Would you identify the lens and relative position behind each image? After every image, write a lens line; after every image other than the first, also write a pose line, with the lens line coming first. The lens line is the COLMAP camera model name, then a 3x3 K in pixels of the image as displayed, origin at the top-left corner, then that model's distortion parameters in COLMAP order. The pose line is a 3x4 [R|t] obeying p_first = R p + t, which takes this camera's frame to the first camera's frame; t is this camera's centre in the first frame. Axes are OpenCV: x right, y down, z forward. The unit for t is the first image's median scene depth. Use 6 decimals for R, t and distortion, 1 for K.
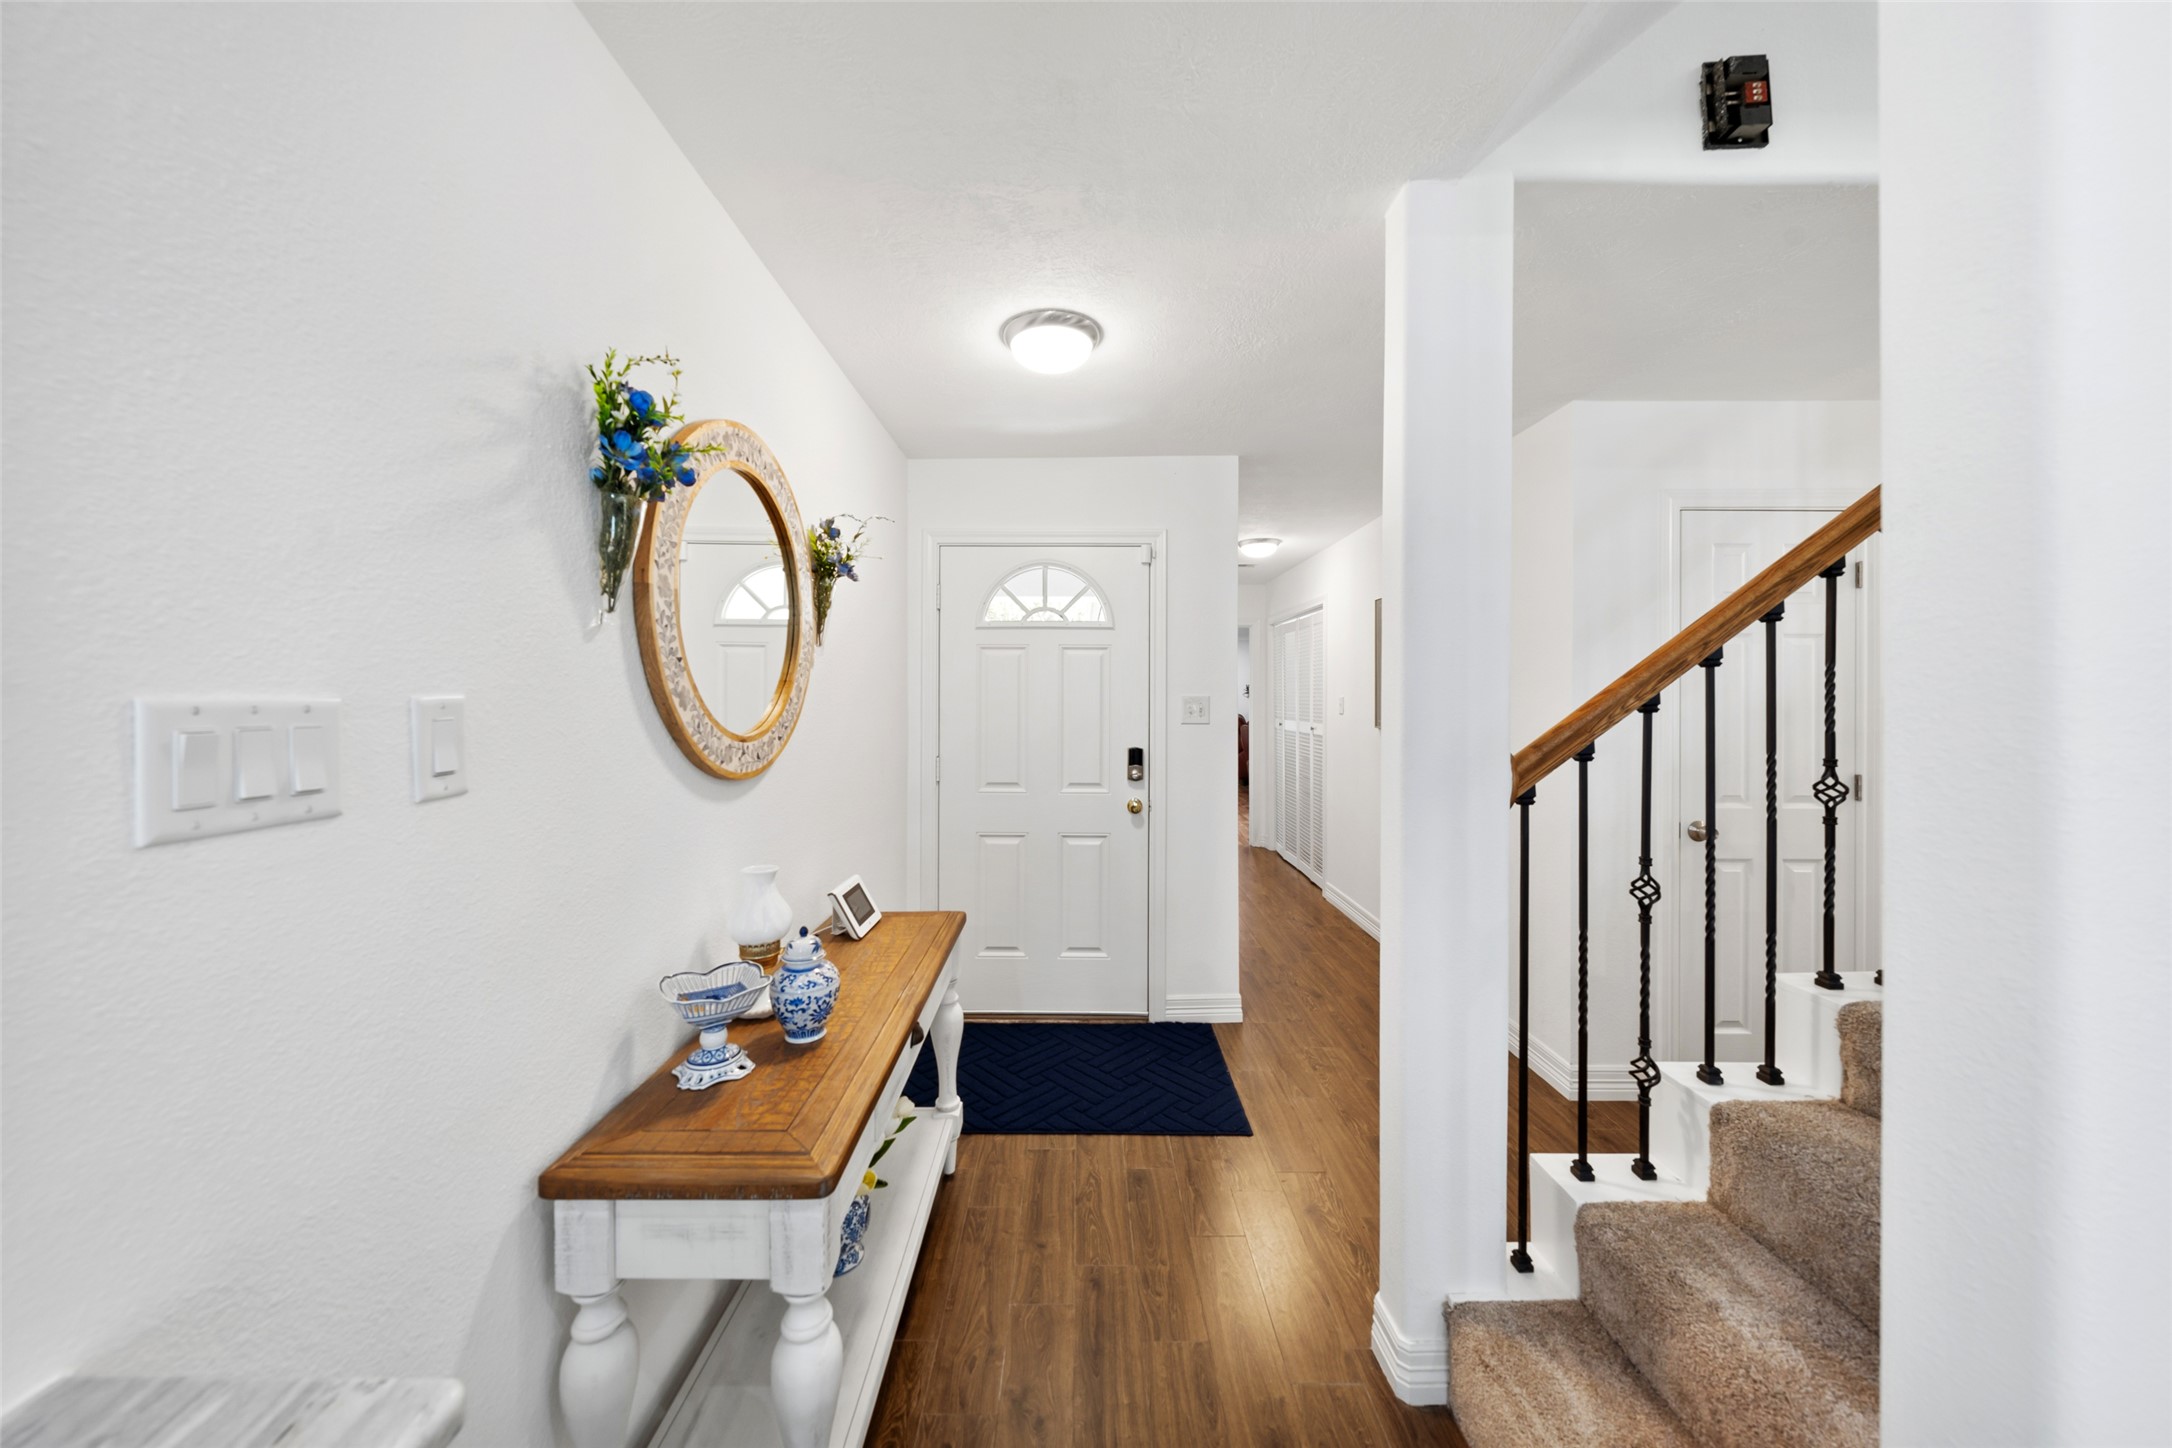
lens RADIAL K [[752.3, 0, 1069.9], [0, 752.3, 693.1], [0, 0, 1]] dist [-0.006650, 0.000280]
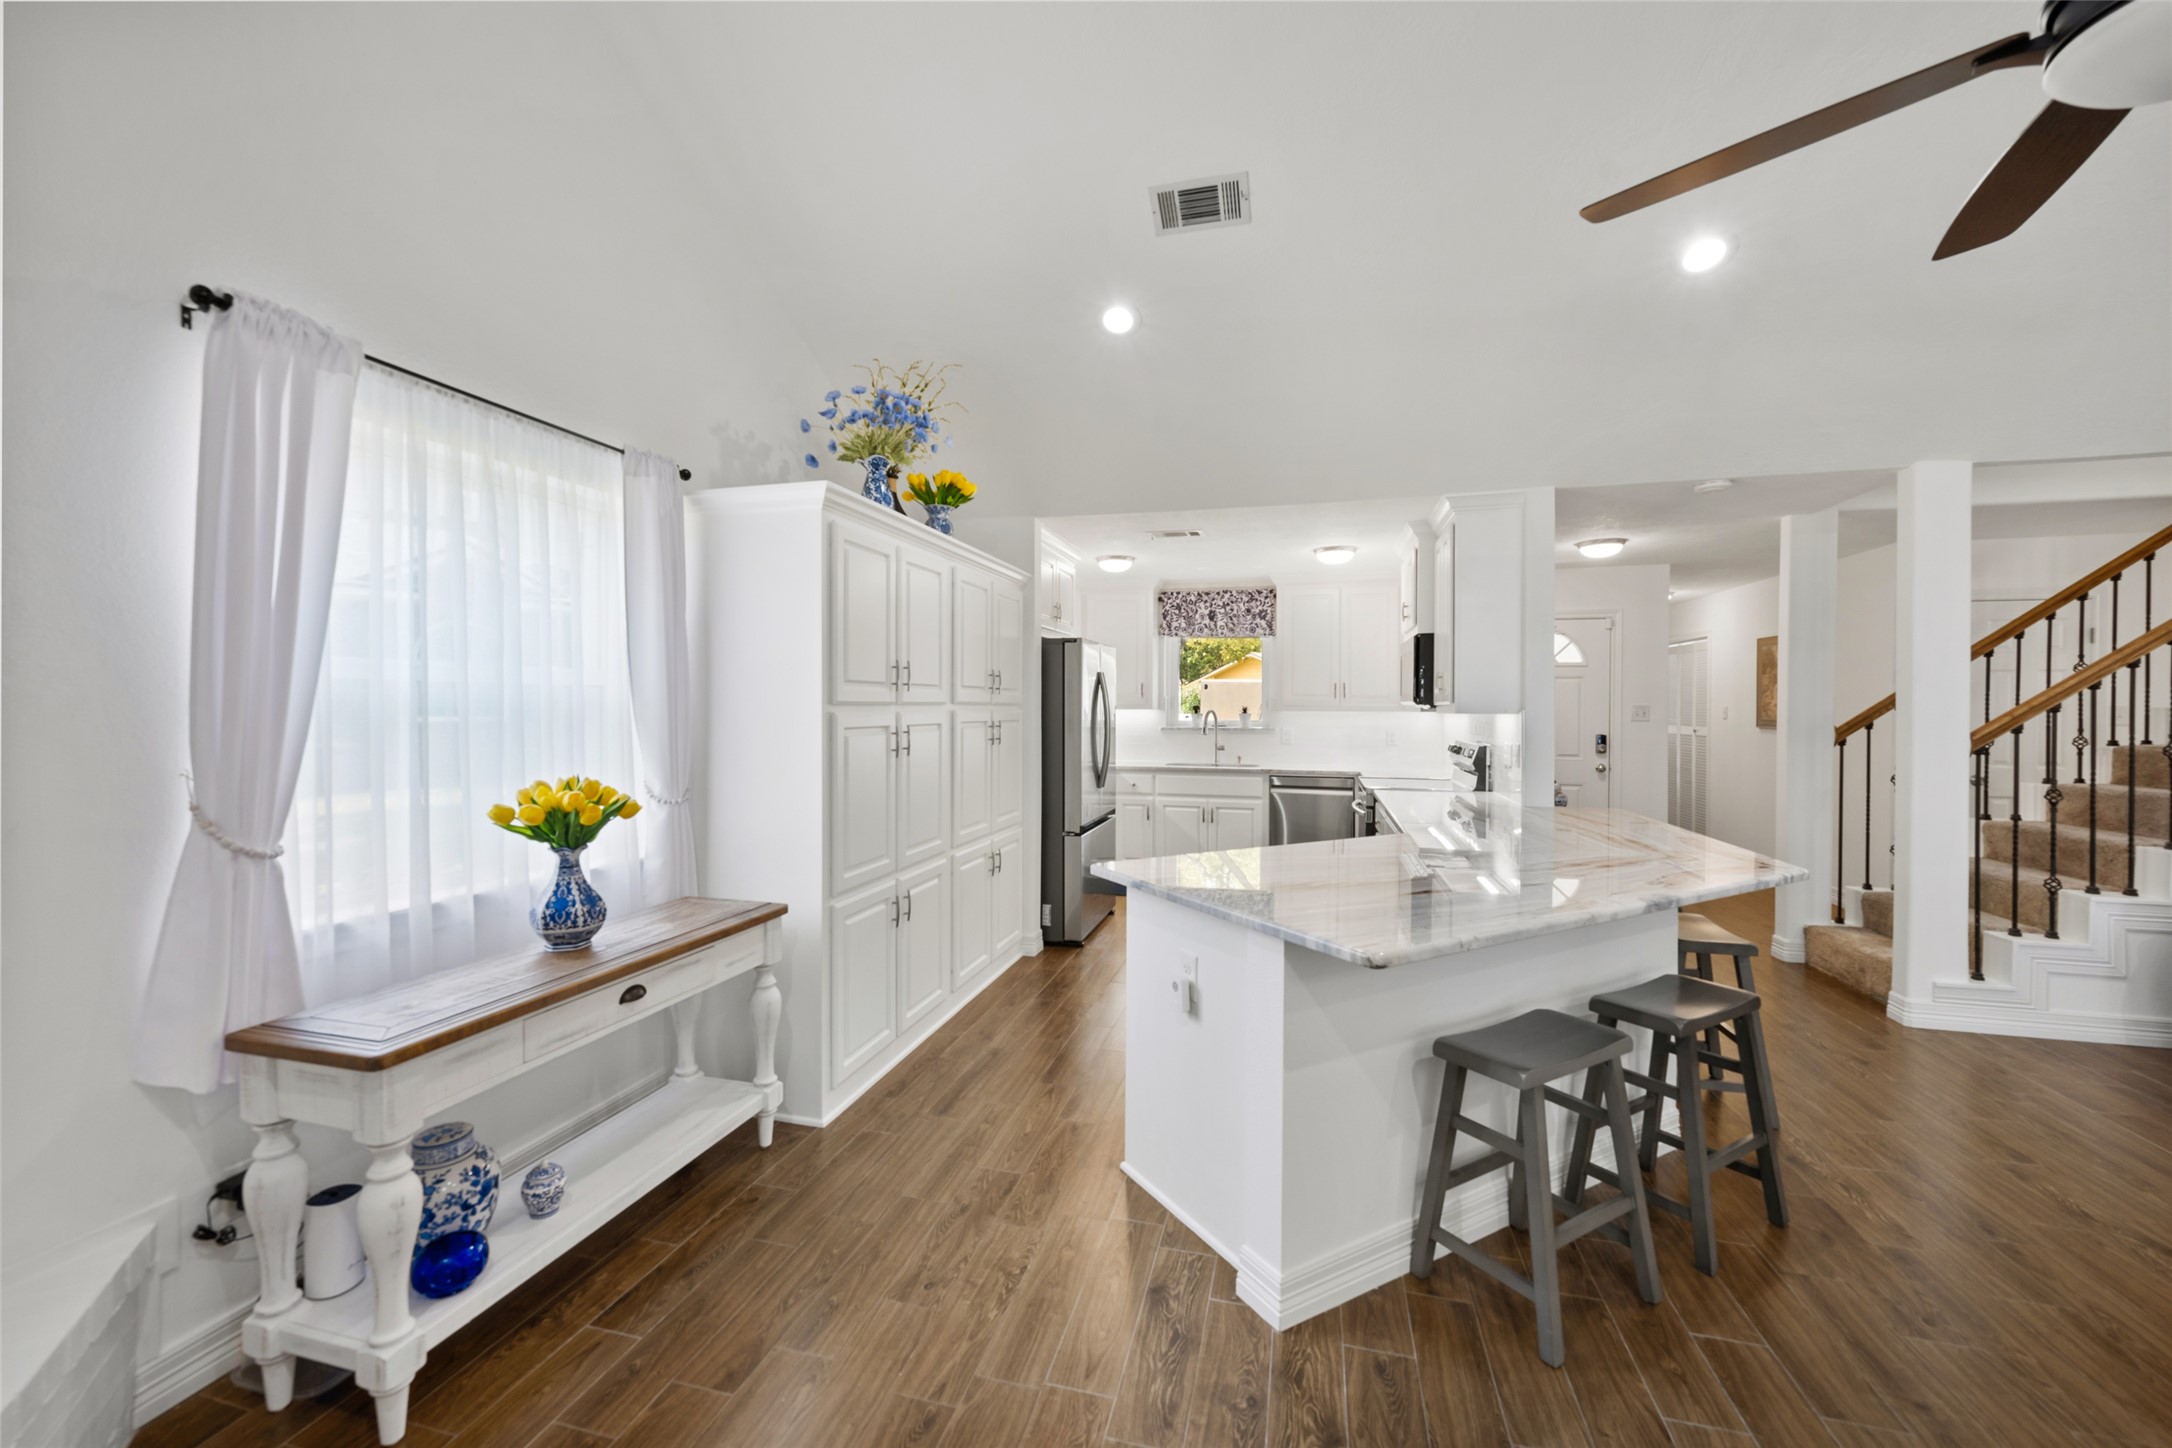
lens RADIAL K [[869.9, 0, 1090.8], [0, 869.9, 712.4], [0, 0, 1]] dist [0.015935, 0.000095]
pose [[0.970956, 0.002299, -0.239245, -1.172934], [0.000206, 0.999945, 0.010443, -0.000629], [0.239256, -0.010189, 0.970903, -2.542826]]
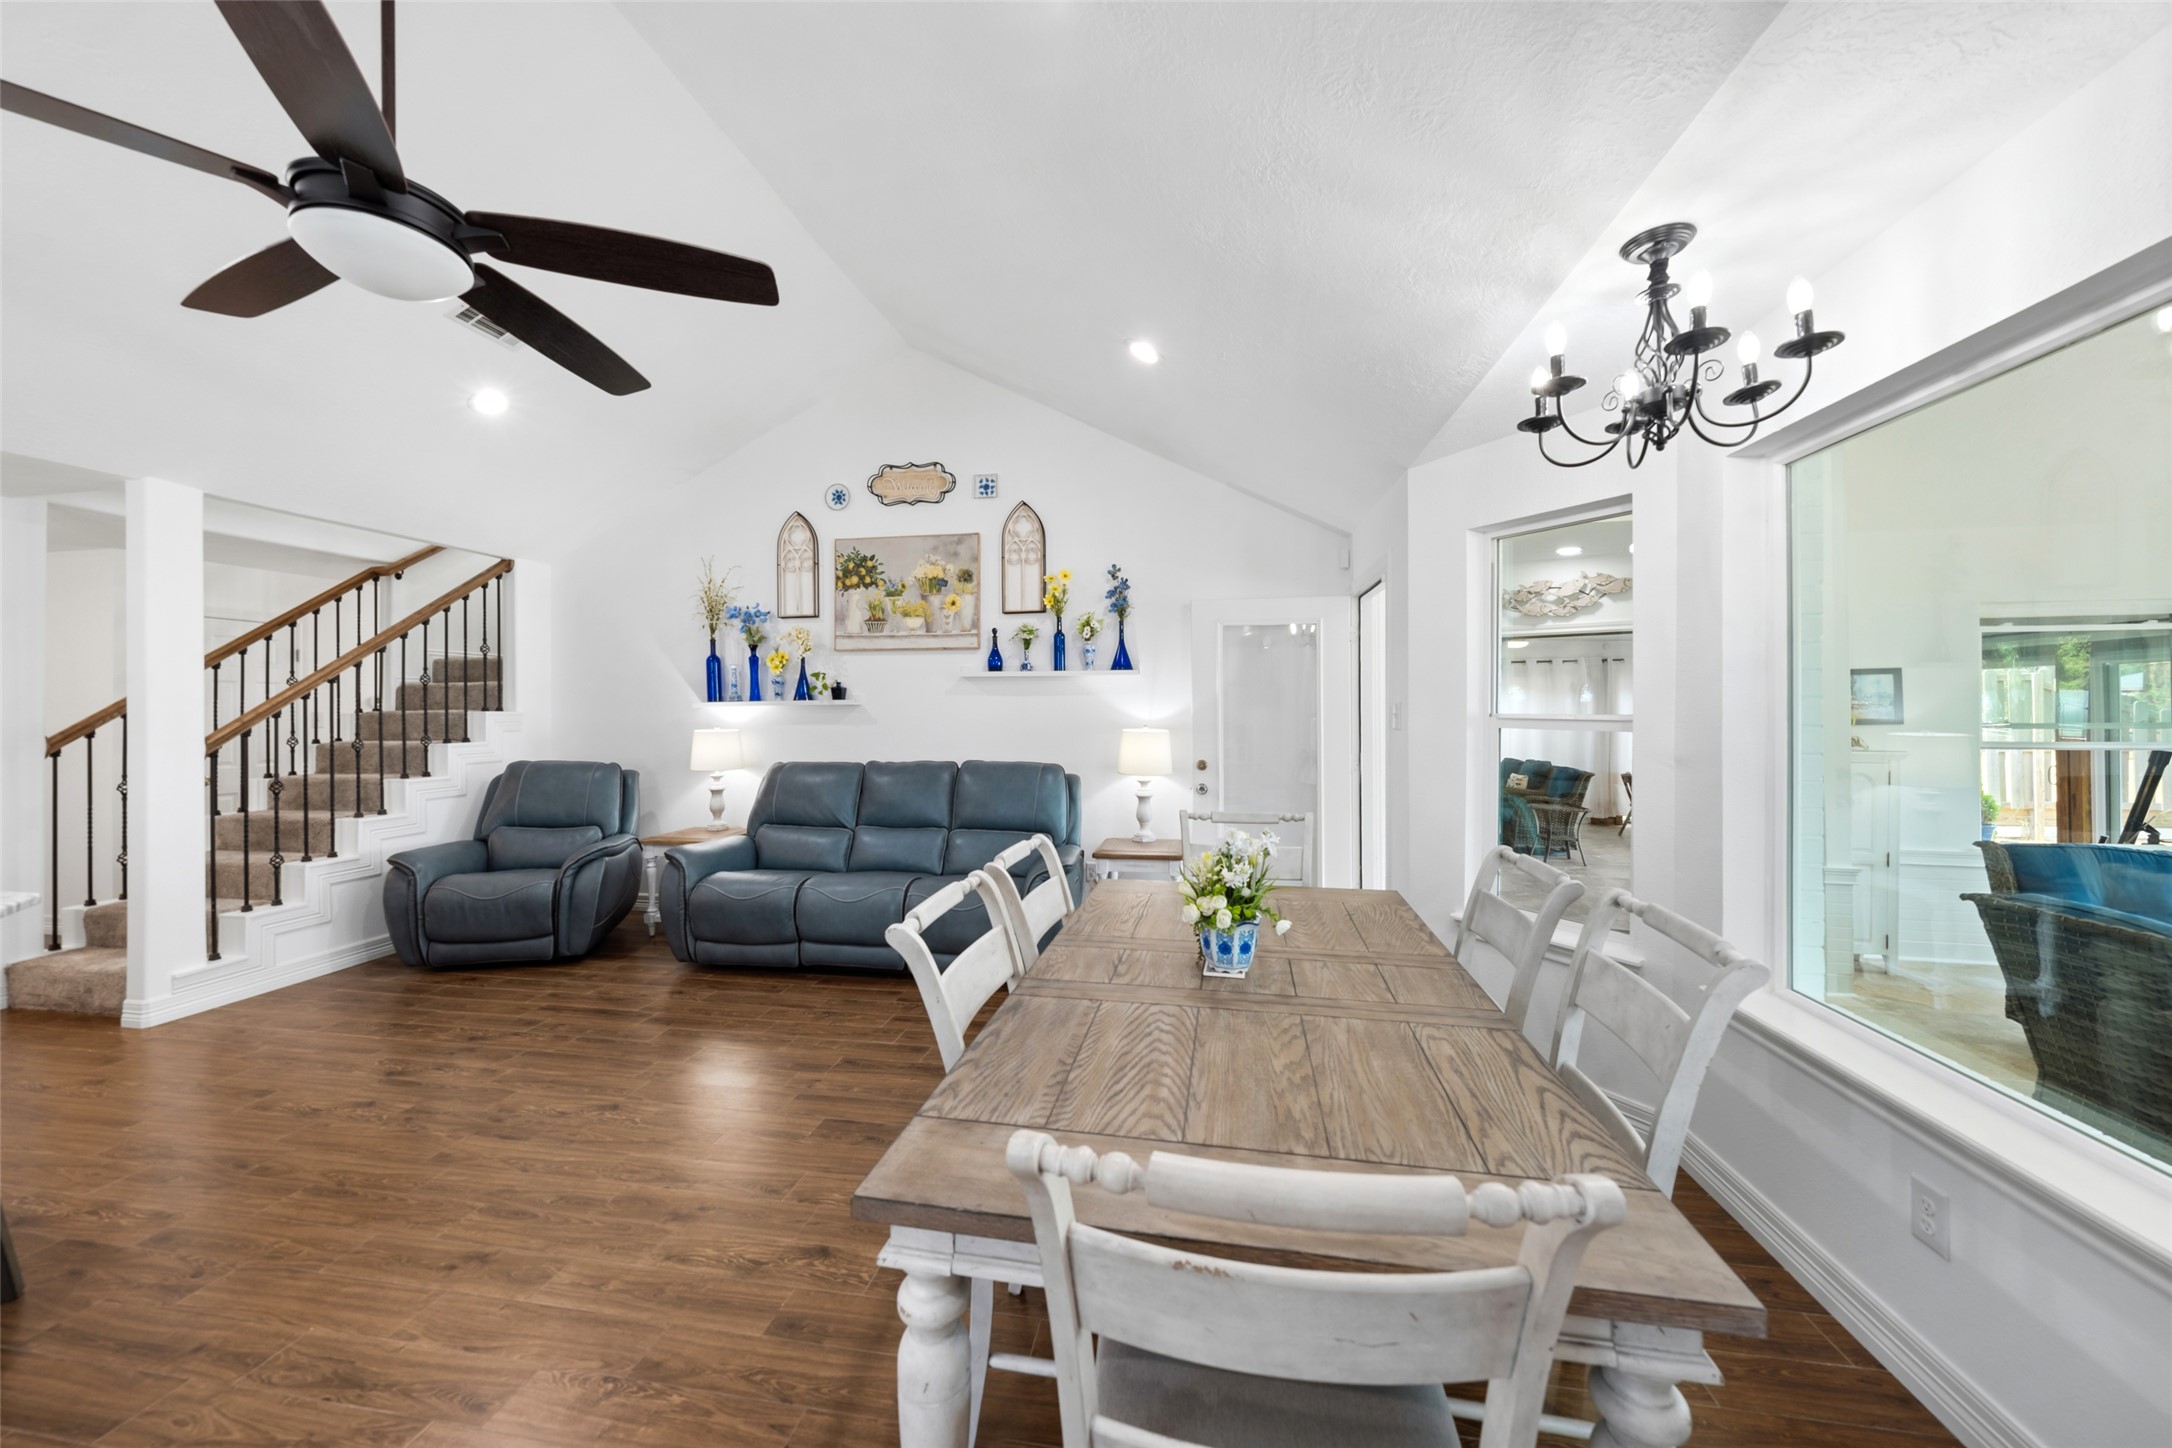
lens RADIAL K [[789.1, 0, 1087.3], [0, 789.1, 710.7], [0, 0, 1]] dist [0.001684, 0.000152]
pose [[0.165084, -0.003514, 0.986273, -1.320668], [0.001437, 0.999993, 0.003322, -0.003952], [-0.986278, 0.000869, 0.165088, -2.625670]]
